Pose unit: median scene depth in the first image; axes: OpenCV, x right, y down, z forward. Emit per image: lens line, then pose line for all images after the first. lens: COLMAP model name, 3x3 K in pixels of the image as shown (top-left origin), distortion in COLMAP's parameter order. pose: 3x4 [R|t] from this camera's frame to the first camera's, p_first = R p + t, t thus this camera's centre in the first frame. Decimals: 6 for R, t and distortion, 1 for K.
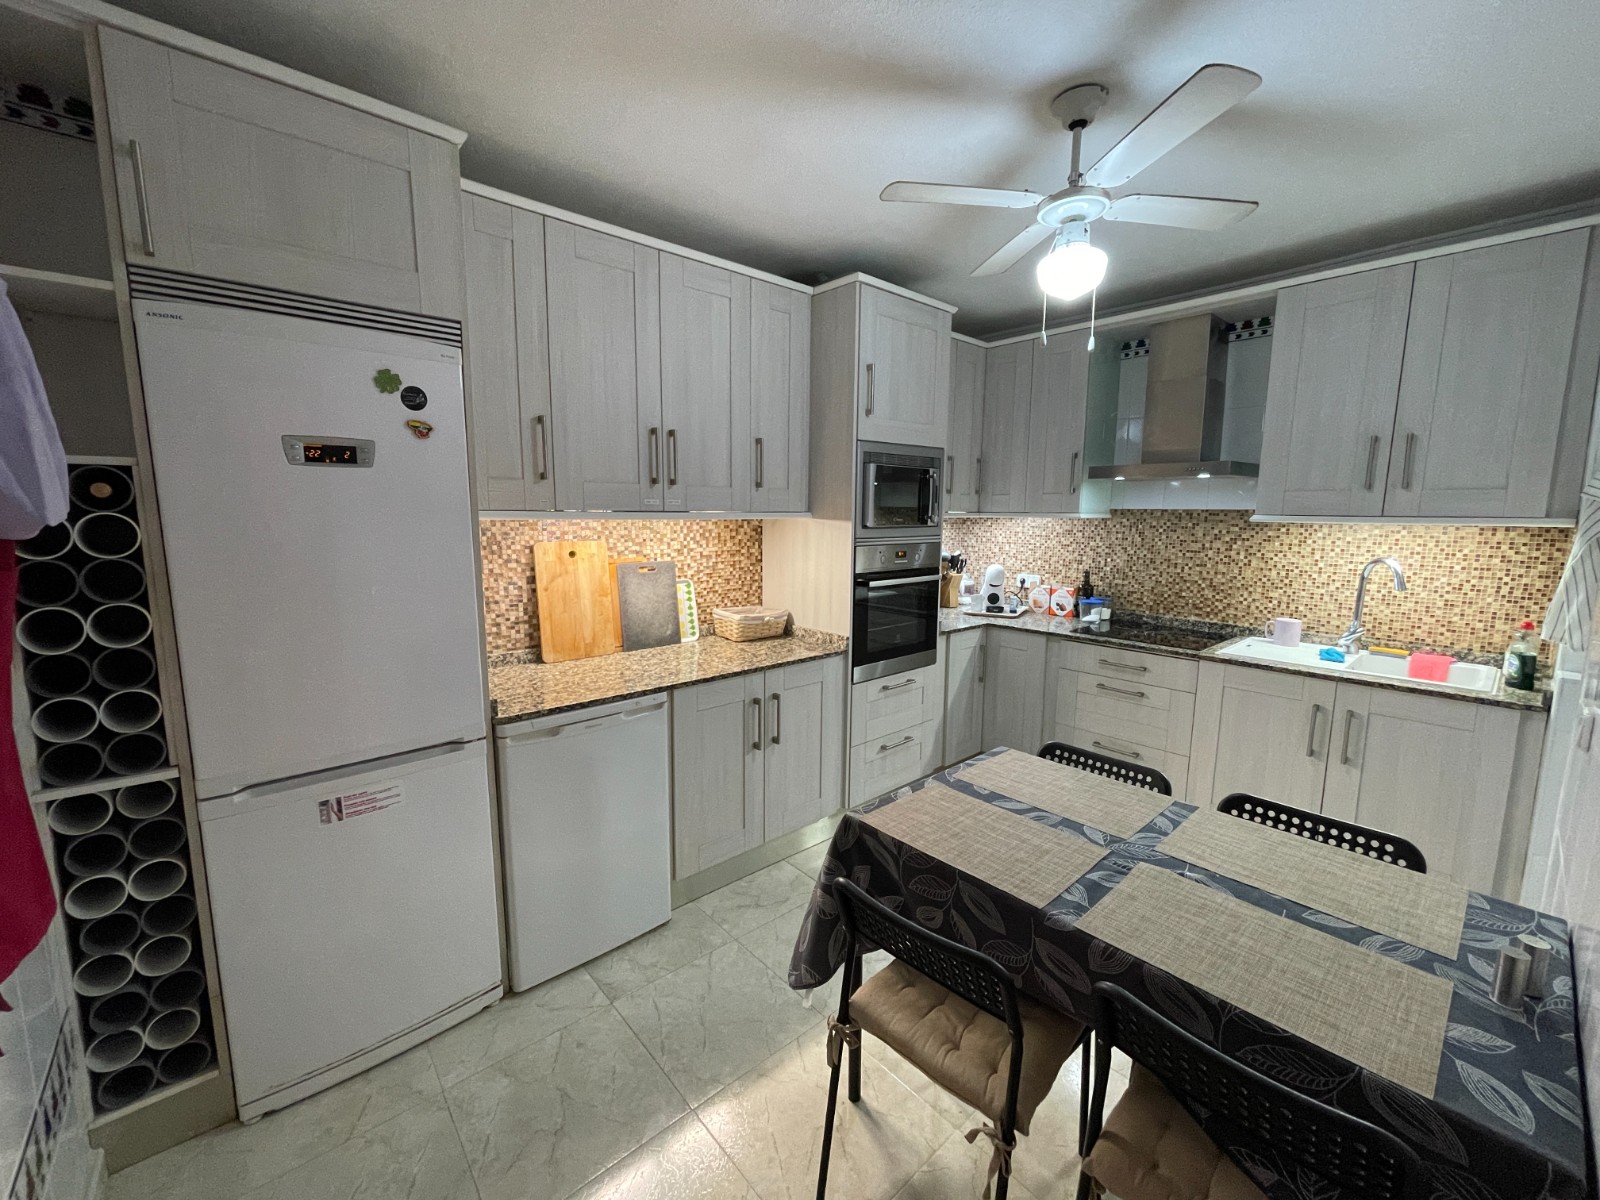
lens RADIAL K [[643.5, 0, 800.0], [0, 643.5, 600.0], [0, 0, 1]] dist [0.000555, 0.000122]
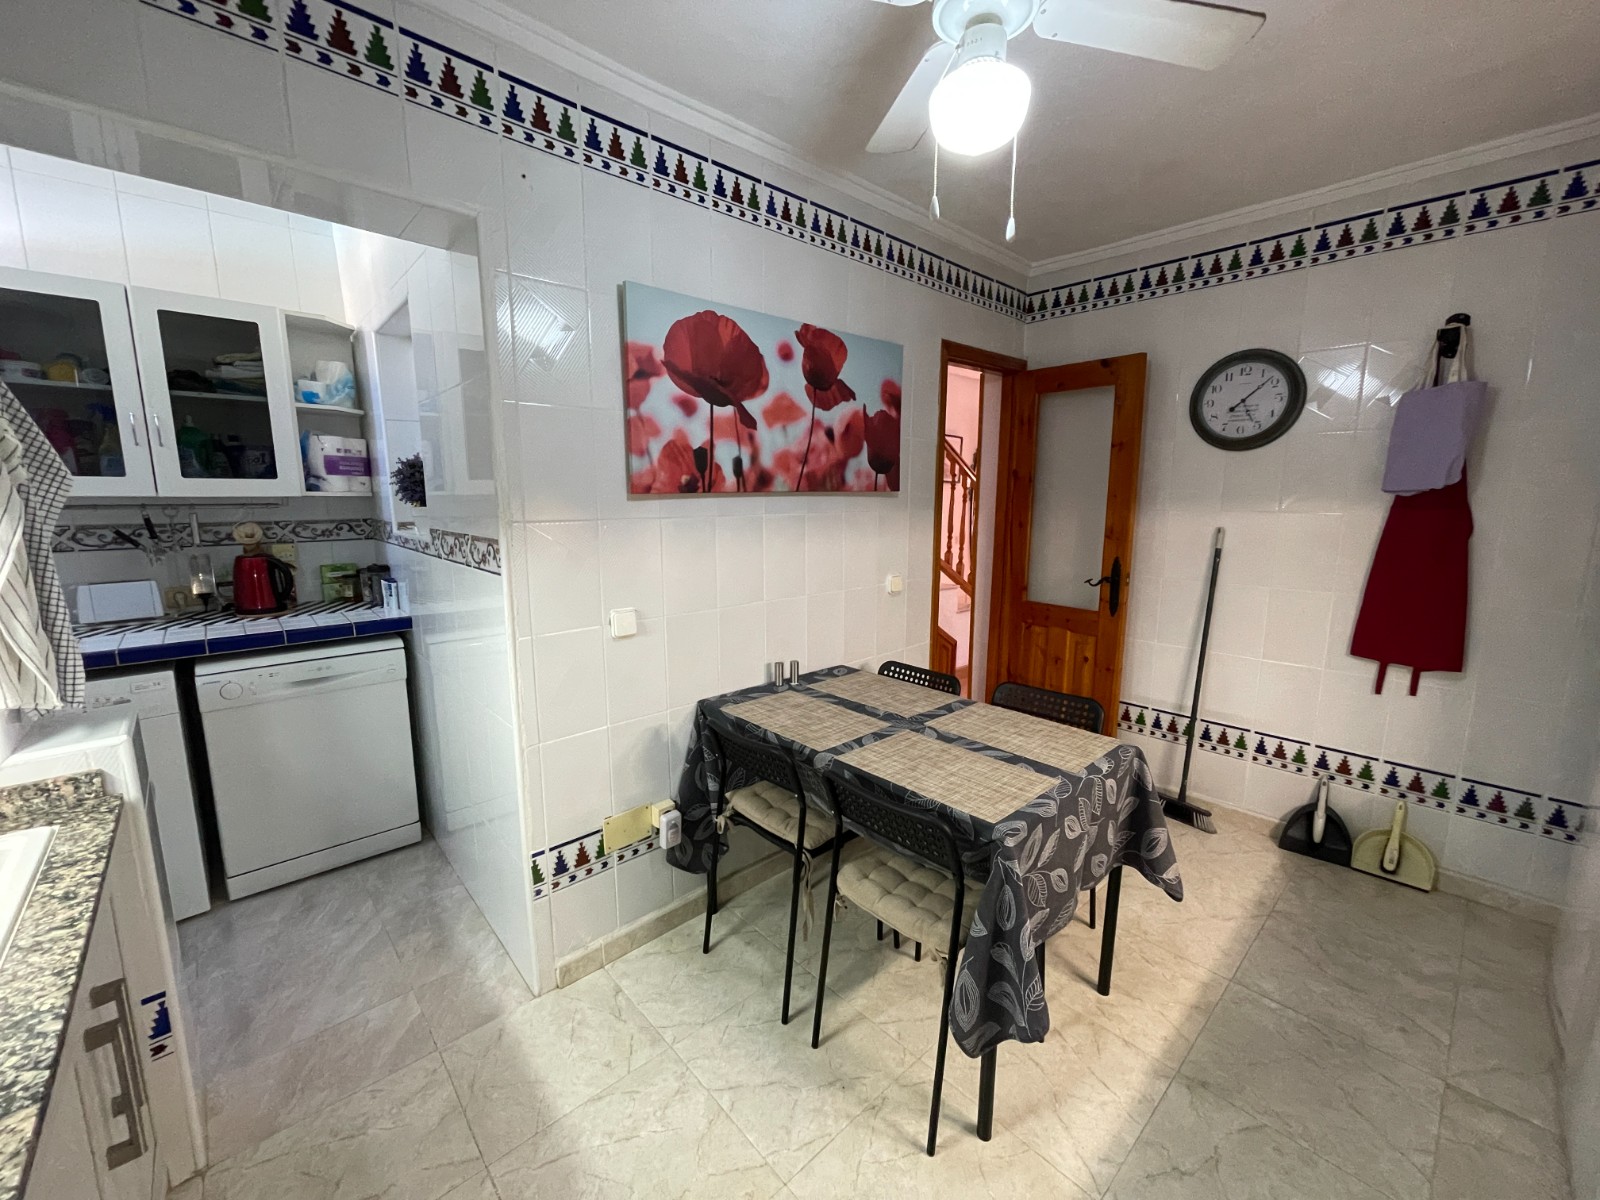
lens RADIAL K [[640.8, 0, 800.0], [0, 640.8, 600.0], [0, 0, 1]] dist [-0.000105, -0.000027]
pose [[-0.999801, -0.005626, -0.019117, 0.783297], [-0.010955, 0.956527, 0.291437, -0.269065], [0.016646, 0.291588, -0.956399, 2.253992]]
